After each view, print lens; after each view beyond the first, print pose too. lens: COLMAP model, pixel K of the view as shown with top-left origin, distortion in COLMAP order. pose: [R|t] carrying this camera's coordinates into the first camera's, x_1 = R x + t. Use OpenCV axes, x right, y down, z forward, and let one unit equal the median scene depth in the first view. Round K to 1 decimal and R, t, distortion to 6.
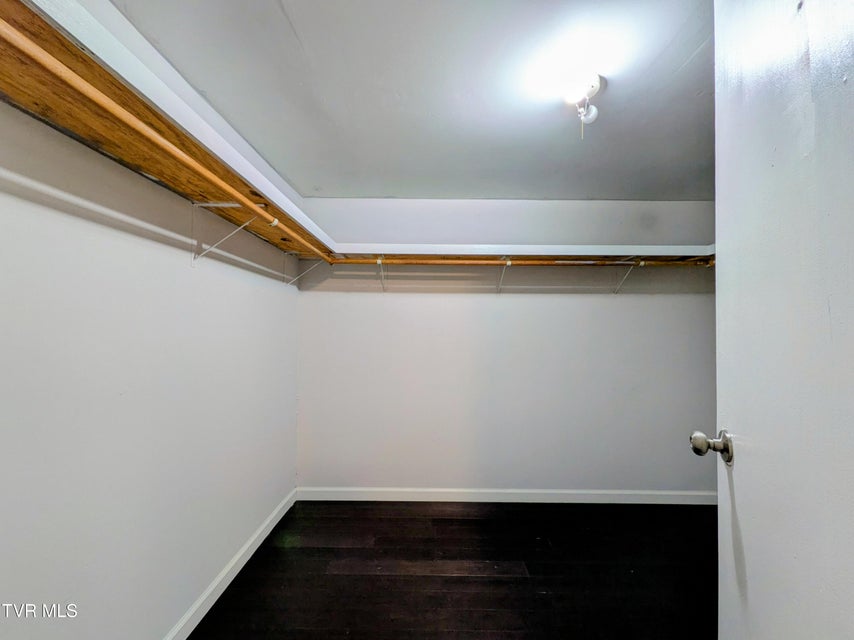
lens RADIAL K [[342.3, 0, 430.6], [0, 342.3, 321.8], [0, 0, 1]] dist [0.017592, -0.005935]
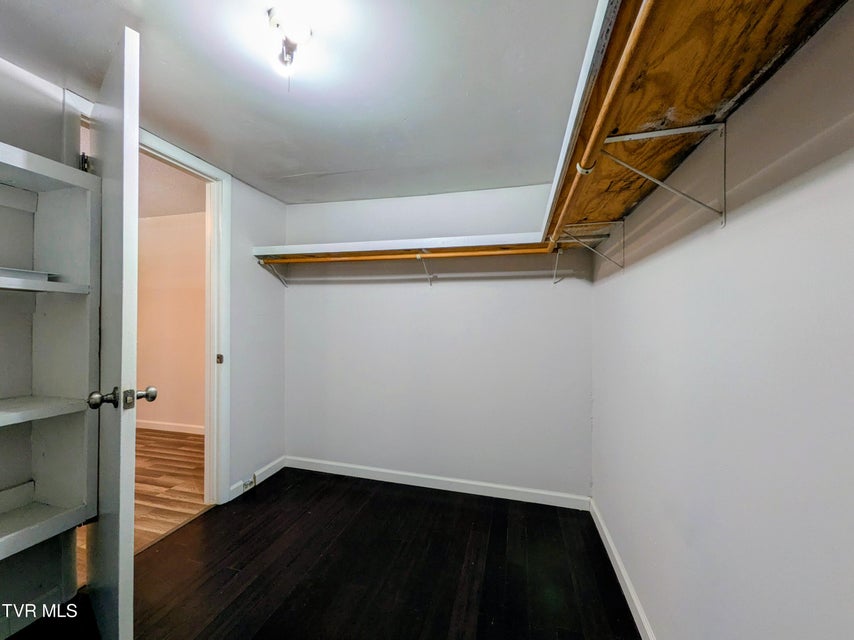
lens RADIAL K [[342.3, 0, 430.6], [0, 342.3, 321.8], [0, 0, 1]] dist [0.017592, -0.005935]
pose [[0.967298, 0.005276, -0.253588, 0.442388], [0.000222, 0.999766, 0.021646, 0.002136], [0.253642, -0.020995, 0.967070, 0.005178]]
